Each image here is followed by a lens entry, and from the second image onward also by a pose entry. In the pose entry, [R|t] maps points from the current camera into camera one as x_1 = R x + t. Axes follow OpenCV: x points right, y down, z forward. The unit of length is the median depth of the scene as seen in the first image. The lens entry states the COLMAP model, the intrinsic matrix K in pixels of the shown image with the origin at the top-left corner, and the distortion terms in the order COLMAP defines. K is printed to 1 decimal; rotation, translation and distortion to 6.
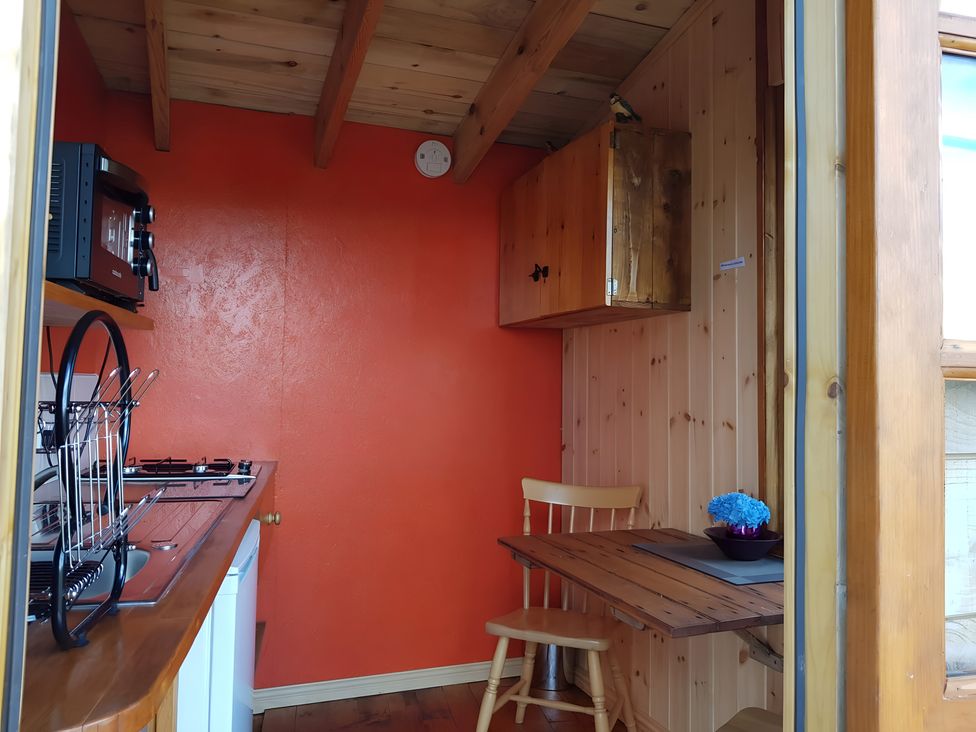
lens RADIAL K [[766.6, 0, 485.8], [0, 766.6, 356.8], [0, 0, 1]] dist [0.030127, -0.048587]
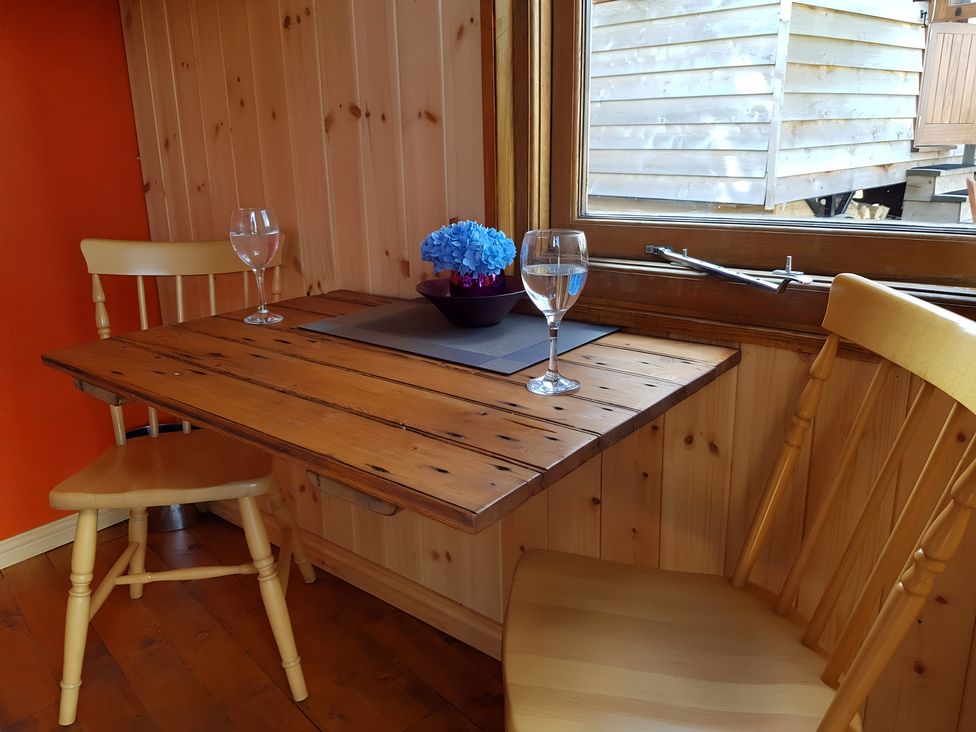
lens RADIAL K [[766.6, 0, 468.3], [0, 766.6, 339.7], [0, 0, 1]] dist [0.030127, -0.048587]
pose [[0.876446, -0.161566, 0.453584, 0.031398], [0.022953, 0.954972, 0.295808, 0.071909], [-0.480952, -0.248848, 0.840690, 0.384279]]
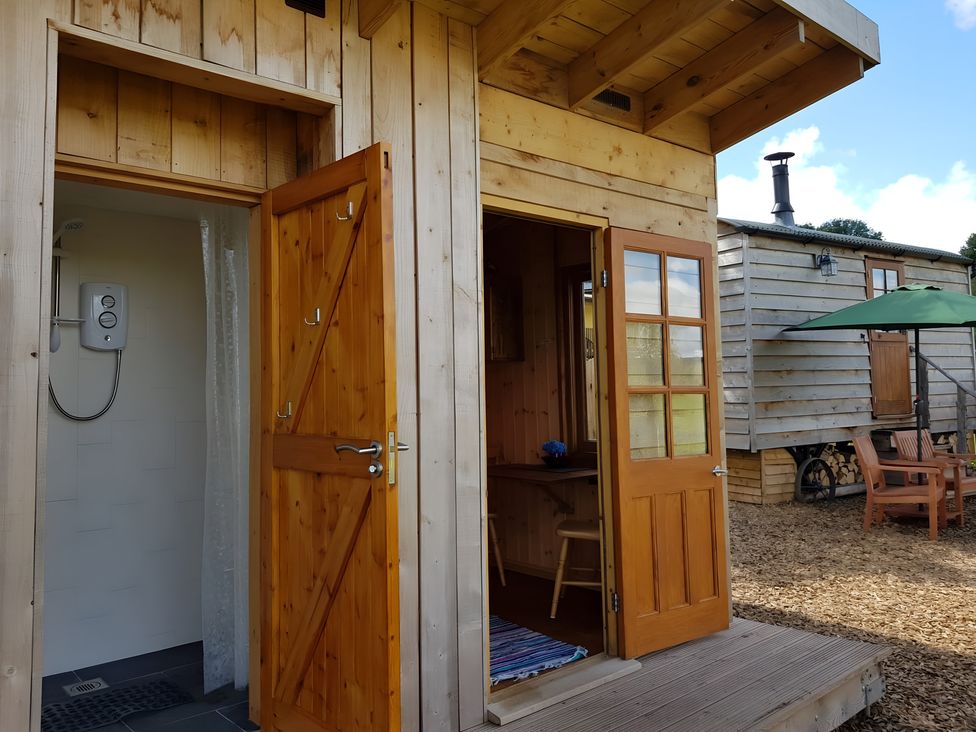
lens RADIAL K [[766.6, 0, 480.8], [0, 766.6, 364.1], [0, 0, 1]] dist [0.030127, -0.048587]
pose [[0.940455, -0.024645, 0.339025, -0.565038], [0.027999, 0.999595, -0.005004, -0.043301], [-0.338764, 0.014198, 0.940764, -0.957717]]
